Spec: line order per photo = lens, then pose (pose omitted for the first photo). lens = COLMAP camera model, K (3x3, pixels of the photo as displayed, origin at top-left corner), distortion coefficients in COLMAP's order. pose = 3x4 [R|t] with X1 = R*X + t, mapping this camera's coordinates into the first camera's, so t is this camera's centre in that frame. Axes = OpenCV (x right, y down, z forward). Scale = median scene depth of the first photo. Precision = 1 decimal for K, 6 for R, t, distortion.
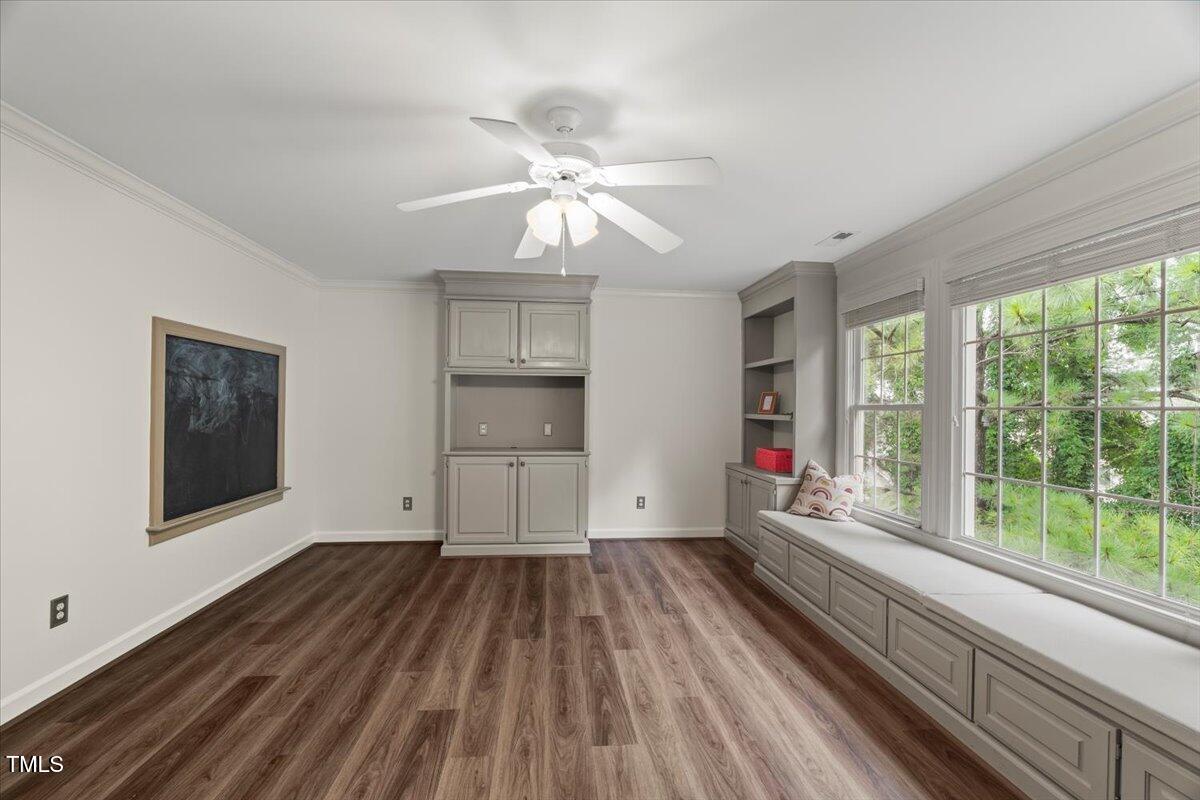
lens RADIAL K [[496.7, 0, 597.3], [0, 496.7, 404.3], [0, 0, 1]] dist [-0.004128, -0.000650]
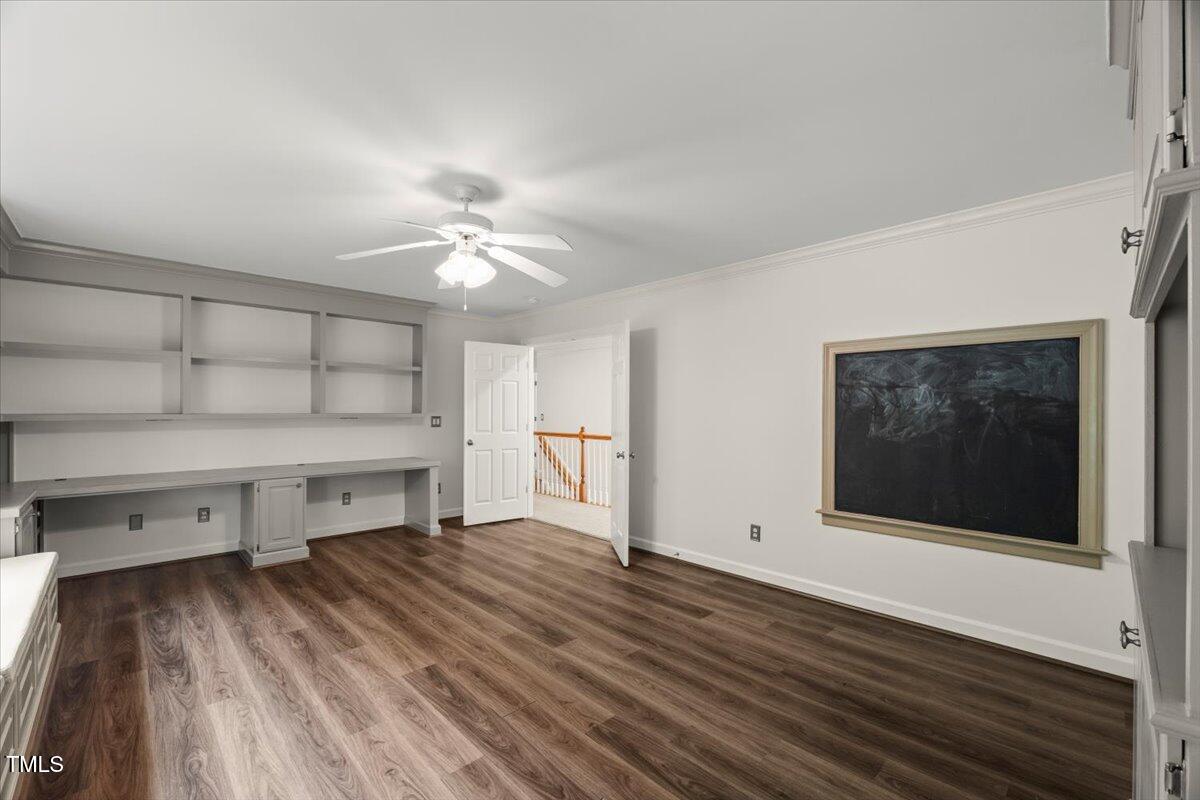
lens RADIAL K [[496.7, 0, 593.6], [0, 496.7, 408.5], [0, 0, 1]] dist [-0.004128, -0.000650]
pose [[-0.783564, -0.014026, -0.621153, 0.337034], [-0.007985, 0.999890, -0.012505, 0.010023], [0.621260, -0.004839, -0.783590, 1.571857]]
